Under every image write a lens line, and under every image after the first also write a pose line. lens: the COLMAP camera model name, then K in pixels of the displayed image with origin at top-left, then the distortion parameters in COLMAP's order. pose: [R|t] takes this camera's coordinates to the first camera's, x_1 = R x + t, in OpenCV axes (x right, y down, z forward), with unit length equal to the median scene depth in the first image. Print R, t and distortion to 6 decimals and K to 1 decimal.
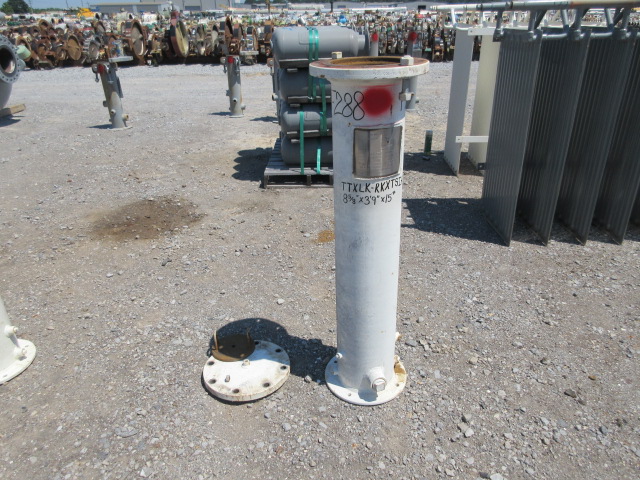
lens RADIAL K [[476.2, 0, 321.4], [0, 476.2, 235.0], [0, 0, 1]] dist [-0.005112, 0.003088]
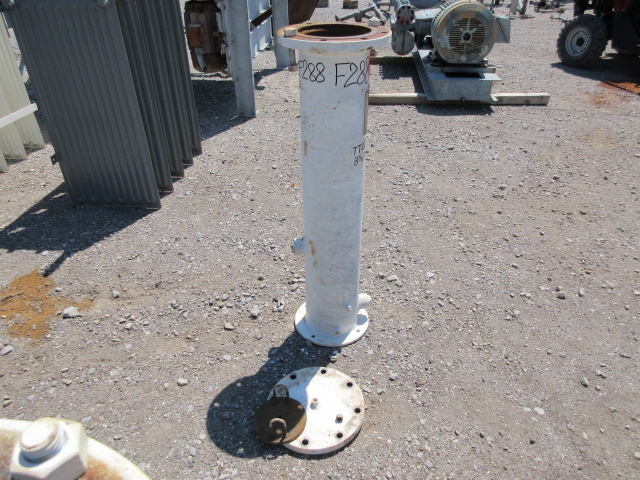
lens RADIAL K [[476.2, 0, 318.3], [0, 476.2, 242.2], [0, 0, 1]] dist [-0.005112, 0.003088]
pose [[0.084575, -0.524317, 0.847313, -0.426385], [0.436213, 0.784025, 0.441613, -0.196224], [-0.895860, 0.332259, 0.295023, 0.370153]]
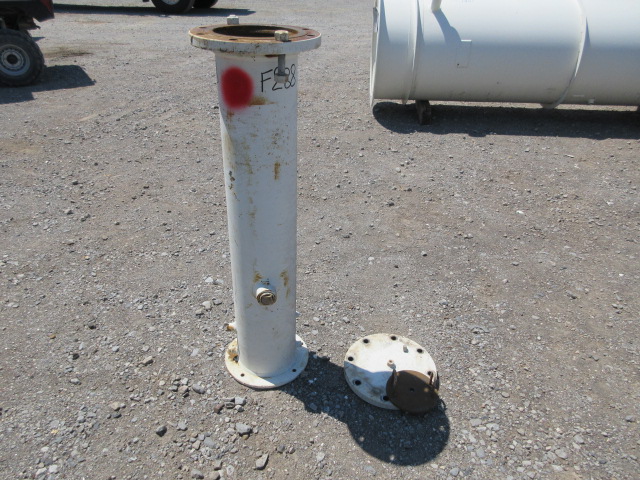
lens RADIAL K [[476.2, 0, 321.0], [0, 476.2, 244.5], [0, 0, 1]] dist [-0.005112, 0.003088]
pose [[-0.996105, -0.049010, 0.073302, -0.045135], [0.035055, 0.542686, 0.839204, -0.371773], [-0.080910, 0.838505, -0.538854, 0.760054]]
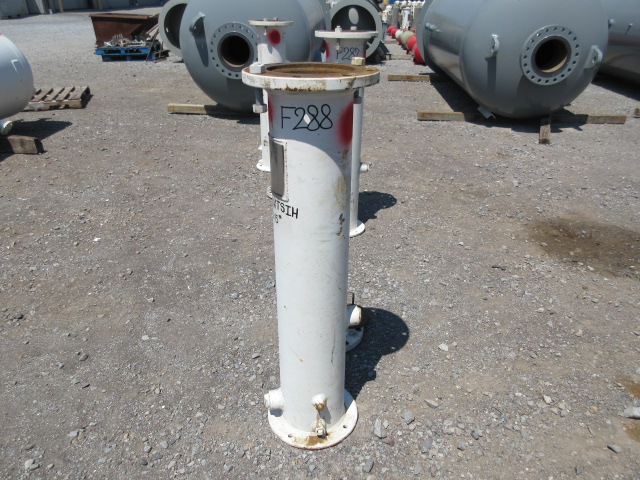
lens RADIAL K [[476.2, 0, 321.6], [0, 476.2, 240.6], [0, 0, 1]] dist [-0.005112, 0.003088]
pose [[-0.031448, 0.475445, -0.879183, 0.420125], [-0.434262, 0.785758, 0.440456, -0.211597], [0.900238, 0.395647, 0.181757, 0.413105]]
